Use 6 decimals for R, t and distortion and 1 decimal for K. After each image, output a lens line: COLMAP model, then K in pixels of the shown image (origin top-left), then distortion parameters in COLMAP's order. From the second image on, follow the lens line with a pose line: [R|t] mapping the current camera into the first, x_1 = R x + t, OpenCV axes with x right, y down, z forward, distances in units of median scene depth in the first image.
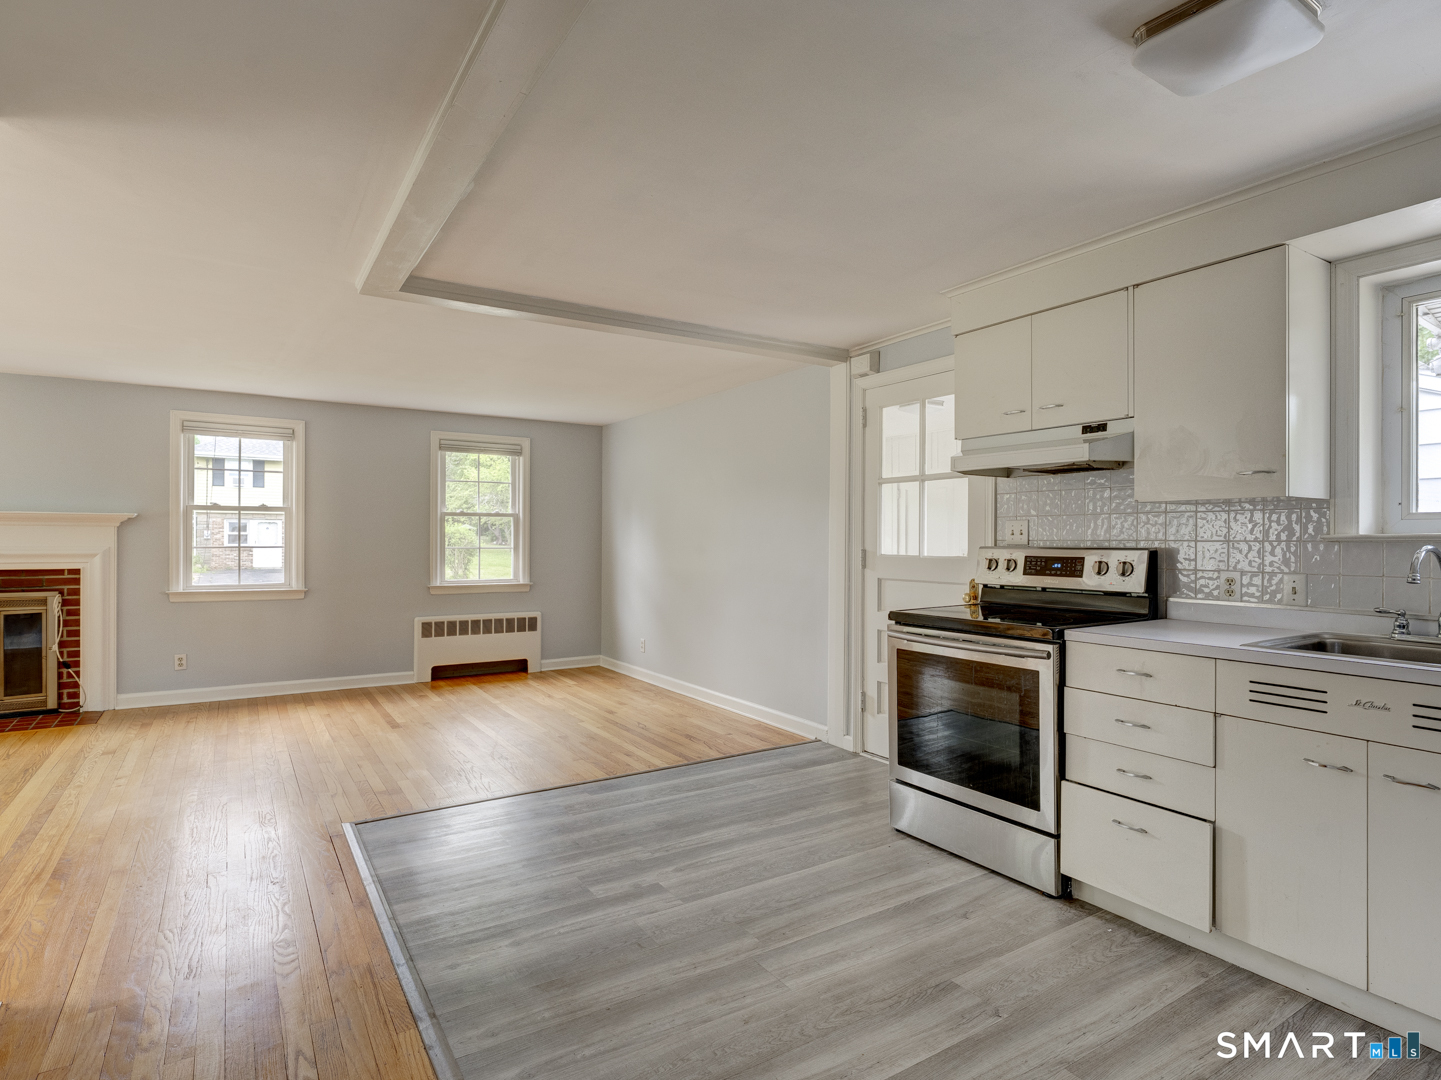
lens RADIAL K [[756.2, 0, 720.5], [0, 756.2, 540.0], [0, 0, 1]] dist [0.002268, 0.001153]
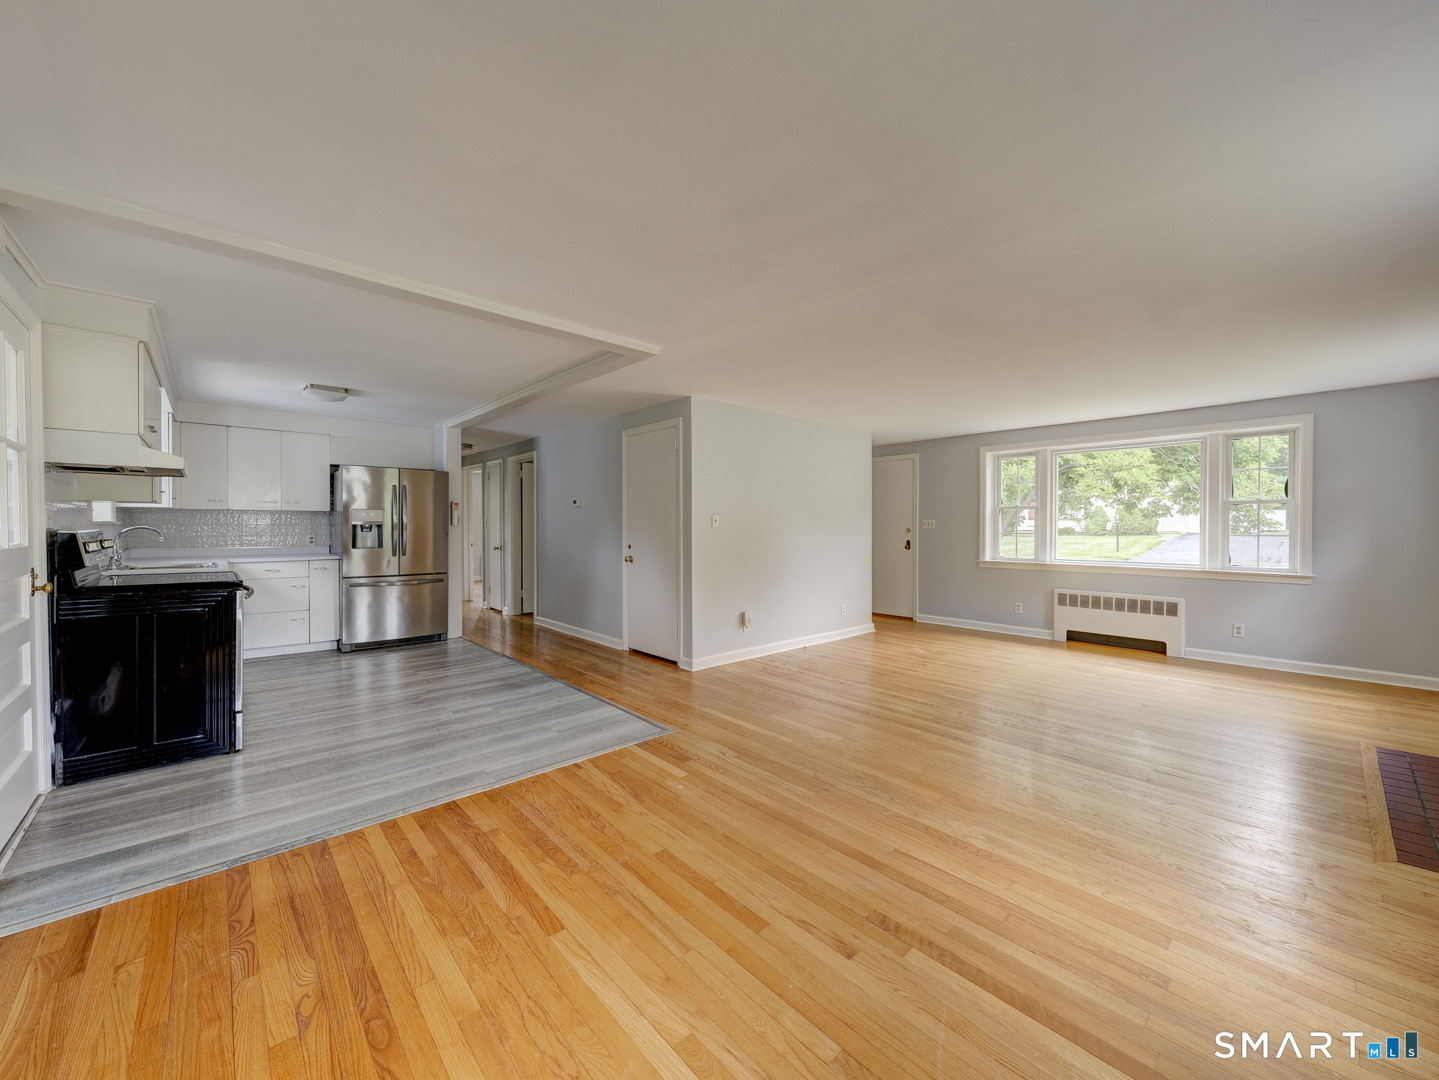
lens RADIAL K [[560.5, 0, 716.2], [0, 560.5, 533.8], [0, 0, 1]] dist [-0.001064, -0.000132]
pose [[-0.987329, -0.005174, -0.158601, -0.447503], [-0.007644, 0.999859, 0.014963, -0.006259], [0.158501, 0.015986, -0.987229, 2.215329]]
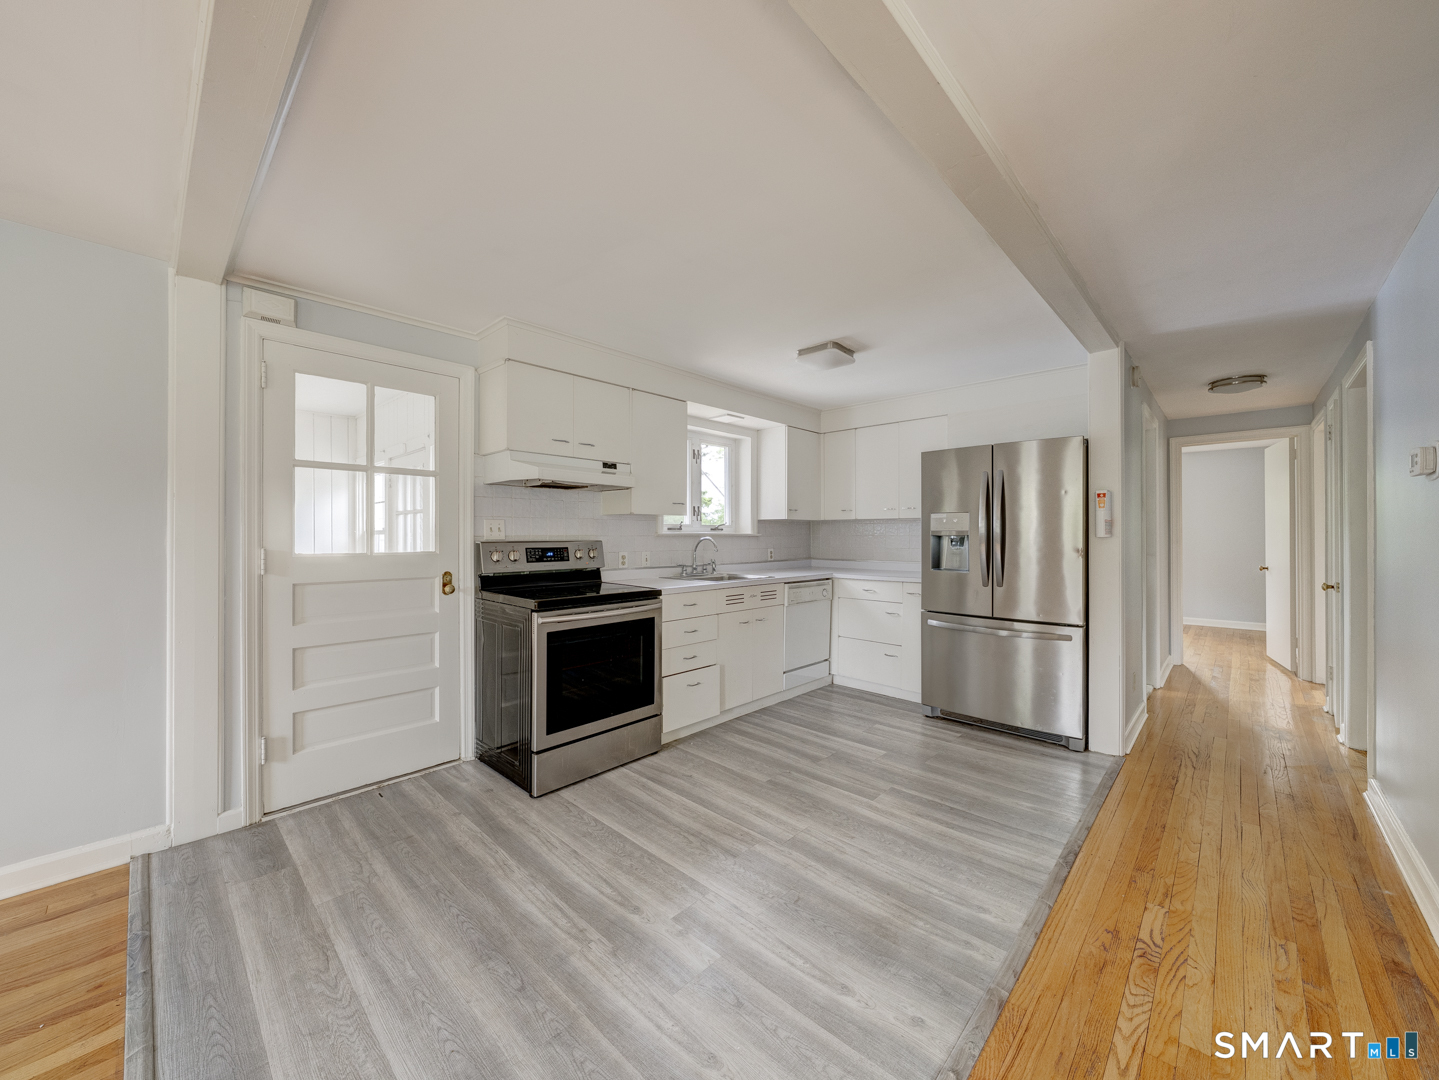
lens RADIAL K [[554.3, 0, 726.5], [0, 554.3, 535.5], [0, 0, 1]] dist [-0.002346, 0.000040]
pose [[-0.240924, -0.003727, 0.970537, -0.670454], [-0.000364, 0.999993, 0.003749, -0.004621], [-0.970544, 0.000550, -0.240923, 0.997057]]
